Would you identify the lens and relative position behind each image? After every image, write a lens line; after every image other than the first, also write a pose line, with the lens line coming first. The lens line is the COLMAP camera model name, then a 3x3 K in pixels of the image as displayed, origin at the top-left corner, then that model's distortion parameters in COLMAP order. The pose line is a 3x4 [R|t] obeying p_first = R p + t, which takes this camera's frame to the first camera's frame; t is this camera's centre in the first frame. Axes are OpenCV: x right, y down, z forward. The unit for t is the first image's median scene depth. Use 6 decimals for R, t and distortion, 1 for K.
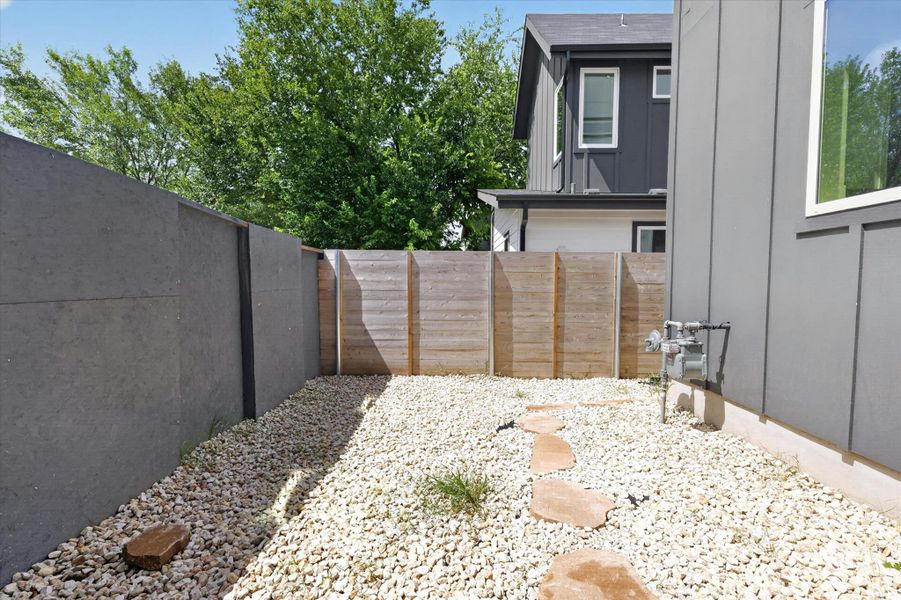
lens RADIAL K [[408.4, 0, 449.9], [0, 408.4, 302.0], [0, 0, 1]] dist [-0.001666, -0.000591]
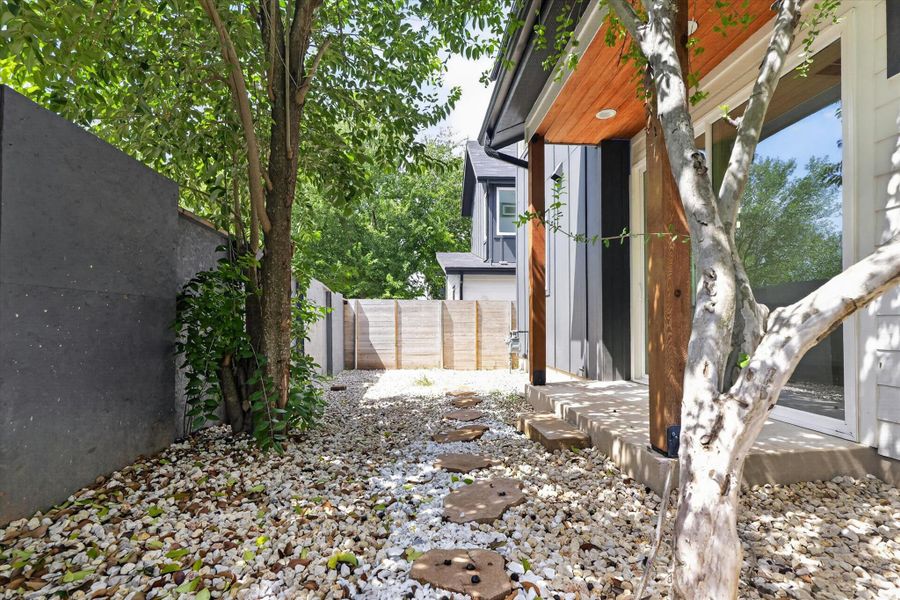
lens RADIAL K [[408.0, 0, 449.4], [0, 408.0, 302.0], [0, 0, 1]] dist [-0.001666, -0.000591]
pose [[0.995849, 0.000297, 0.091024, -0.028177], [0.008813, 0.994982, -0.099663, 0.066138], [-0.090597, 0.100052, 0.990849, -0.799601]]
